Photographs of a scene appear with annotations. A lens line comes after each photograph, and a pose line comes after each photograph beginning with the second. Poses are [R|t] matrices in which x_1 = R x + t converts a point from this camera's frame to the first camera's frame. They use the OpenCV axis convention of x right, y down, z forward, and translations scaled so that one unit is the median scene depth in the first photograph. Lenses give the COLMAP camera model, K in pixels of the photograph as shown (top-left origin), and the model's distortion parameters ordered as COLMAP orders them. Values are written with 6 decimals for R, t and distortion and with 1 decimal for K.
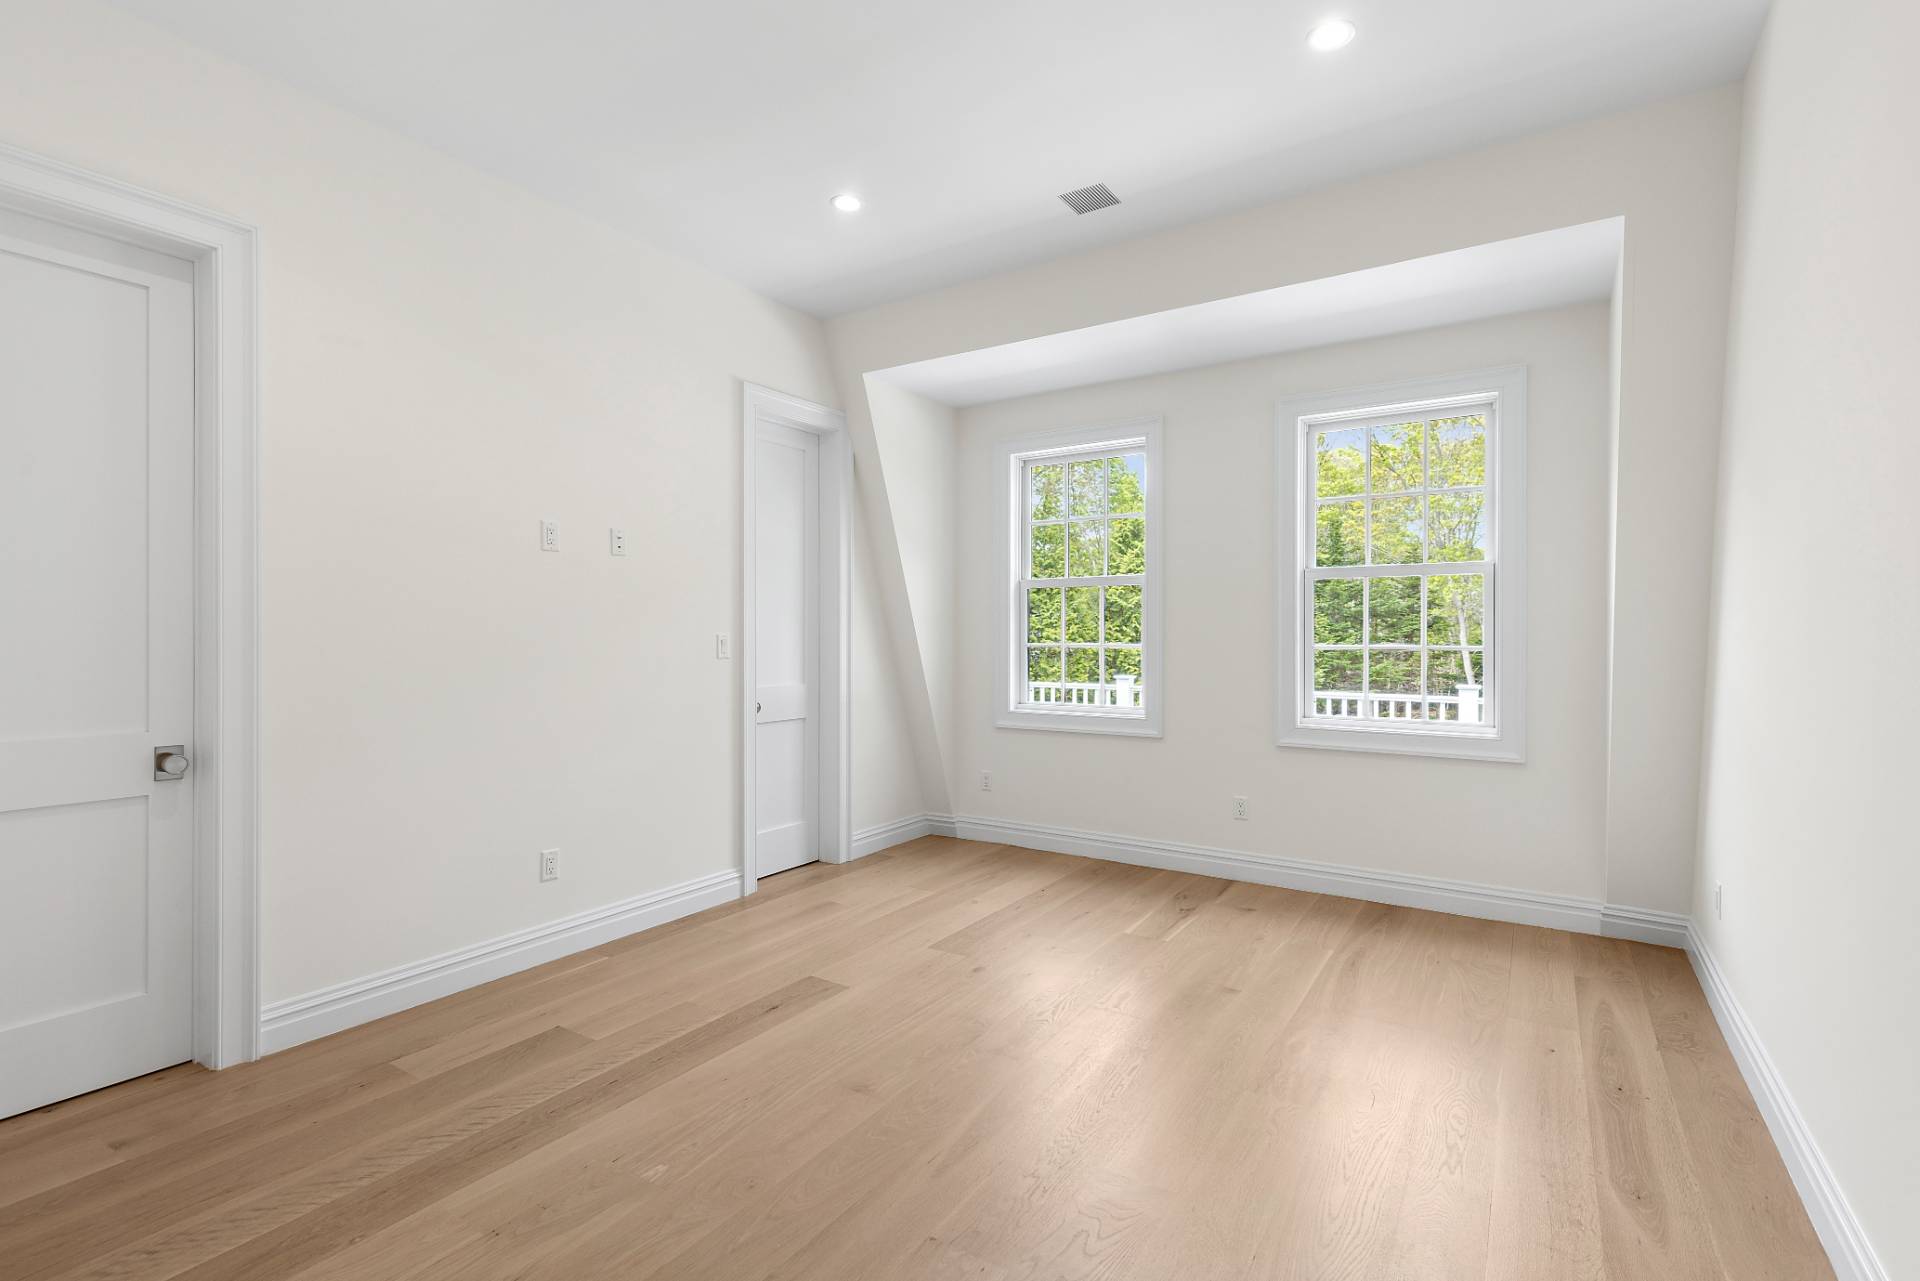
lens RADIAL K [[883.2, 0, 958.7], [0, 883.2, 633.2], [0, 0, 1]] dist [0.015414, 0.000096]
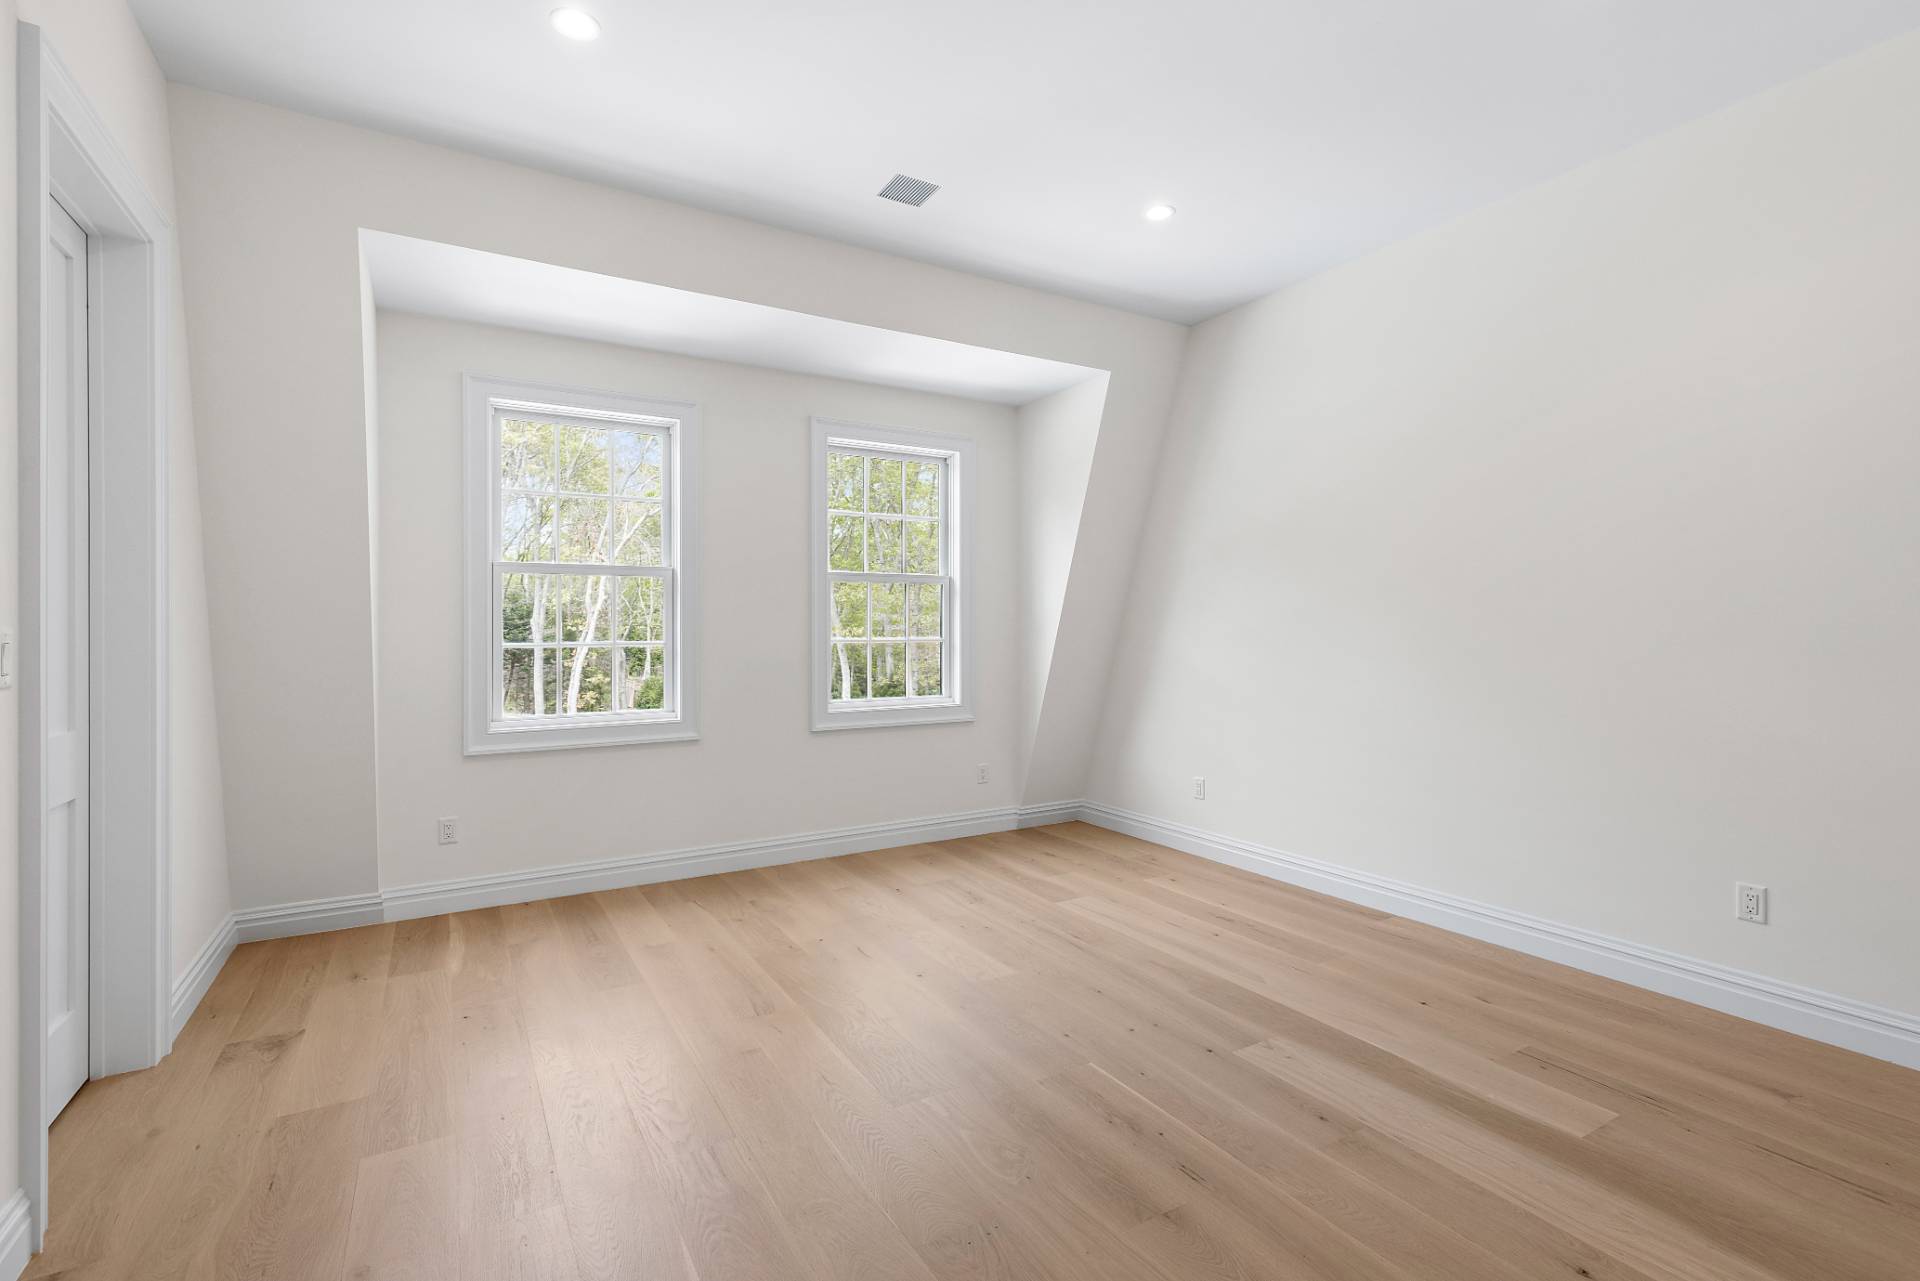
lens RADIAL K [[883.2, 0, 959.5], [0, 883.2, 639.3], [0, 0, 1]] dist [0.015414, 0.000096]
pose [[0.445922, -0.014363, 0.894957, -0.471072], [0.006284, 0.999897, 0.012916, -0.000527], [-0.895050, -0.000136, 0.445966, 0.302790]]
